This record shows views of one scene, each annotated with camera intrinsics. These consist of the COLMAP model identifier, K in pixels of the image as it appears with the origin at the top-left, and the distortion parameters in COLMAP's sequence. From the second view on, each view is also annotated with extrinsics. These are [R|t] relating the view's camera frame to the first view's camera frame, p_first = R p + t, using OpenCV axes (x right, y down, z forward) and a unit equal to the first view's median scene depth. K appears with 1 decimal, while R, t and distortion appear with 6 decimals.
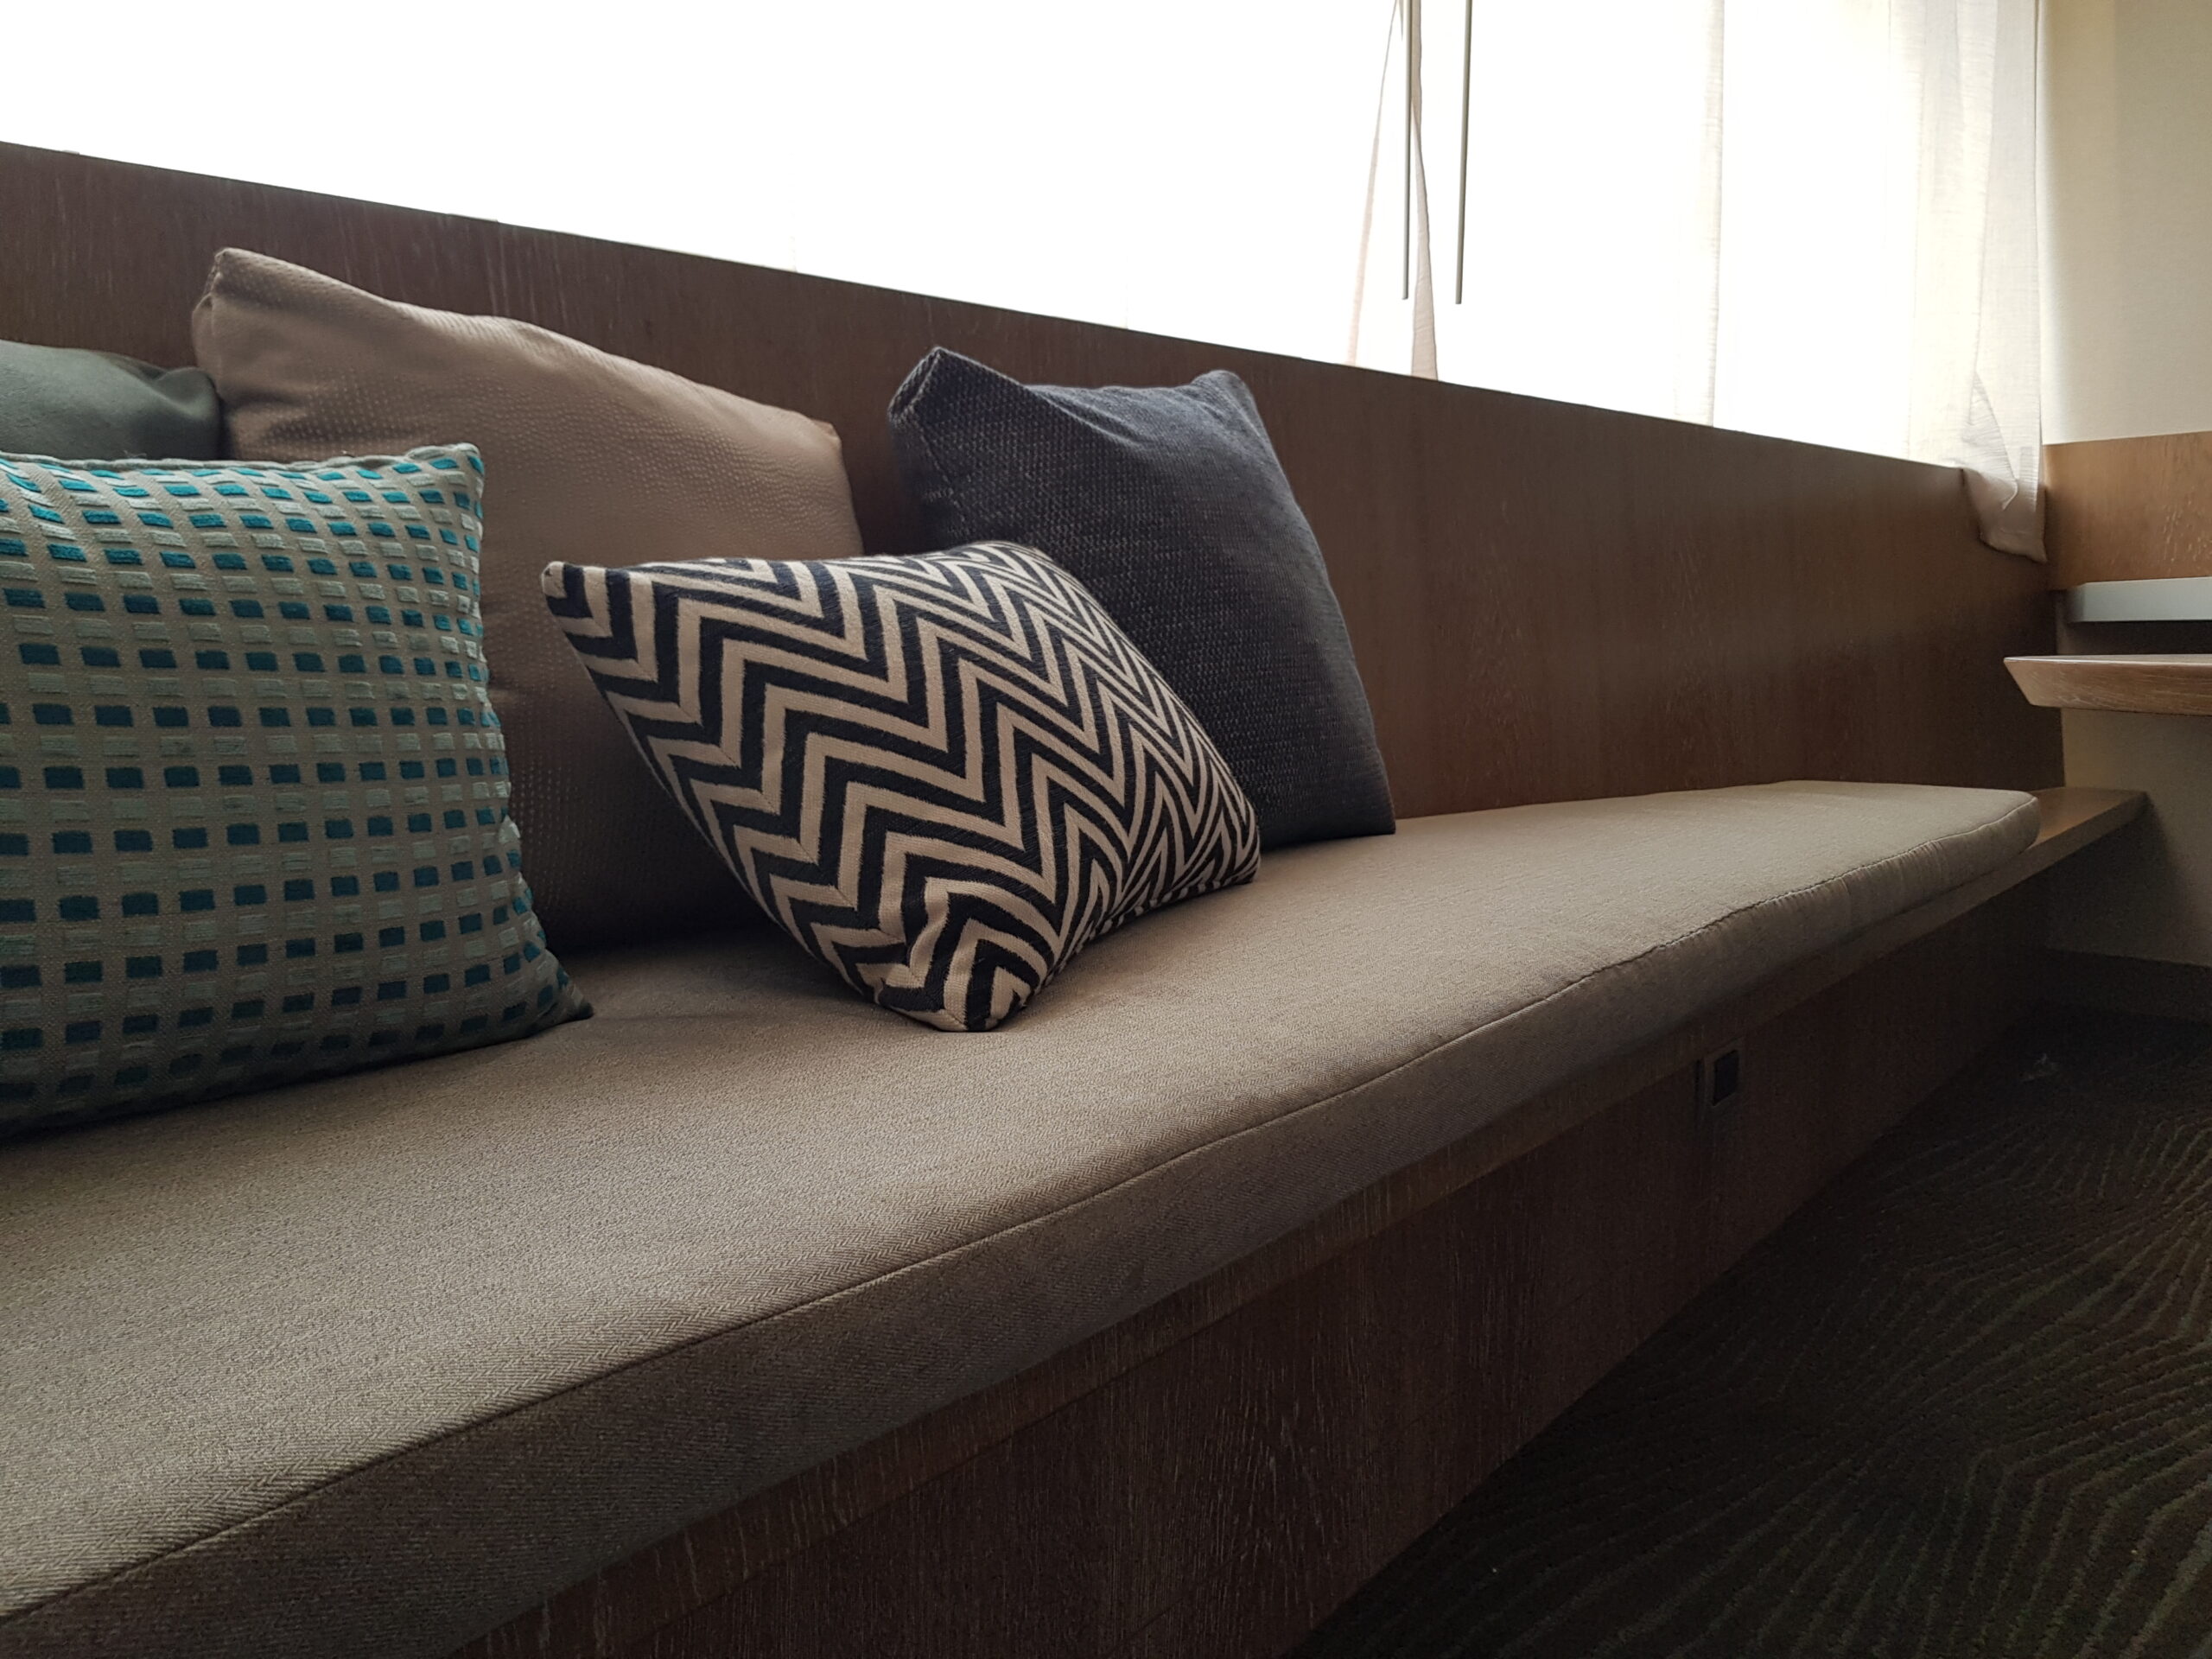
lens RADIAL K [[1687.3, 0, 1106.0], [0, 1687.3, 829.5], [0, 0, 1]] dist [0.136149, -0.301687]
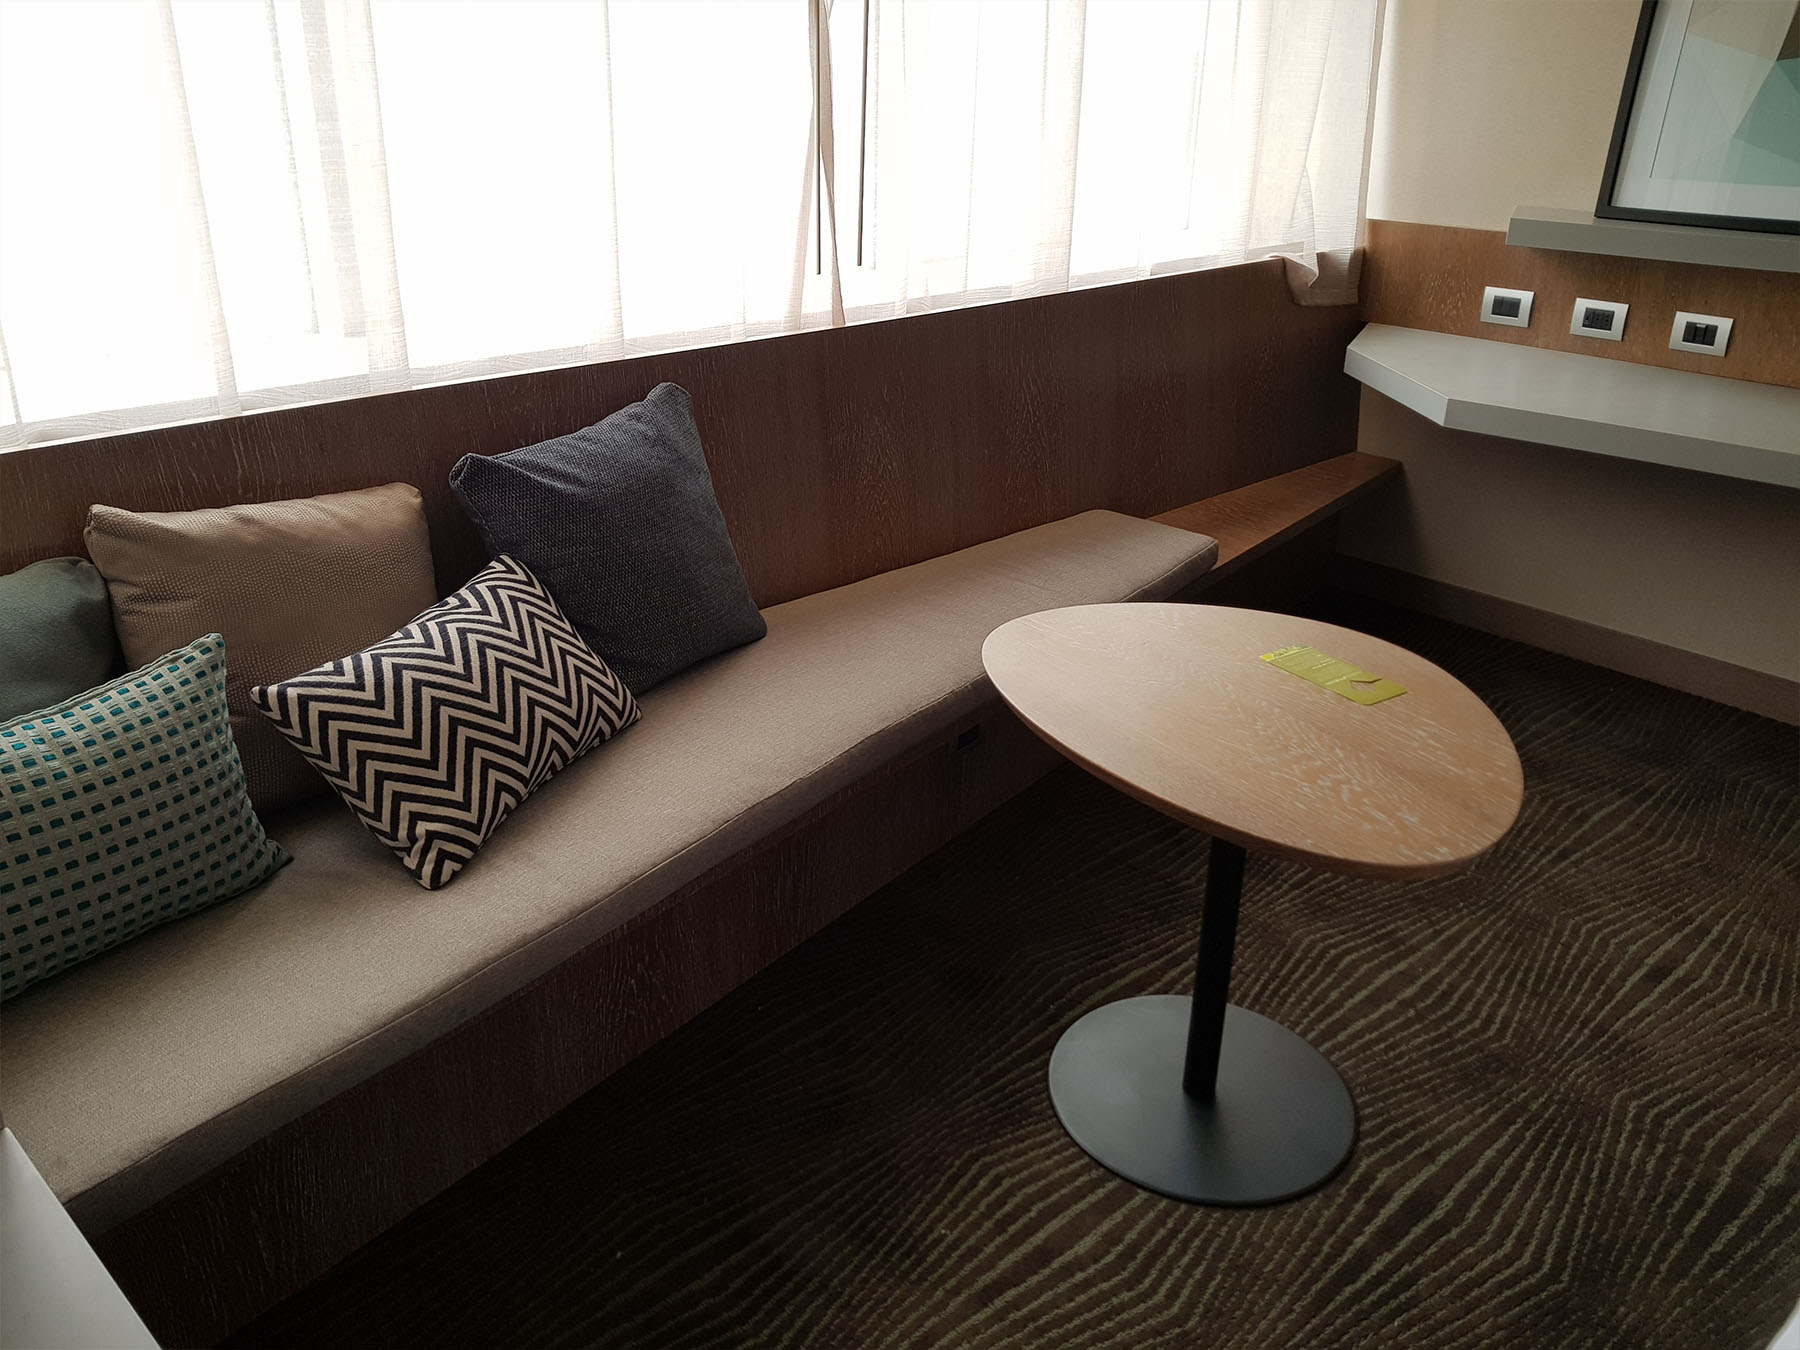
lens RADIAL K [[1306.3, 0, 900.0], [0, 1306.3, 675.0], [0, 0, 1]] dist [-0.022403, -0.003792]
pose [[0.999184, 0.026377, 0.030600, 0.526772], [-0.034492, 0.951337, 0.306215, -0.771187], [-0.021034, -0.307021, 0.951470, -0.745316]]
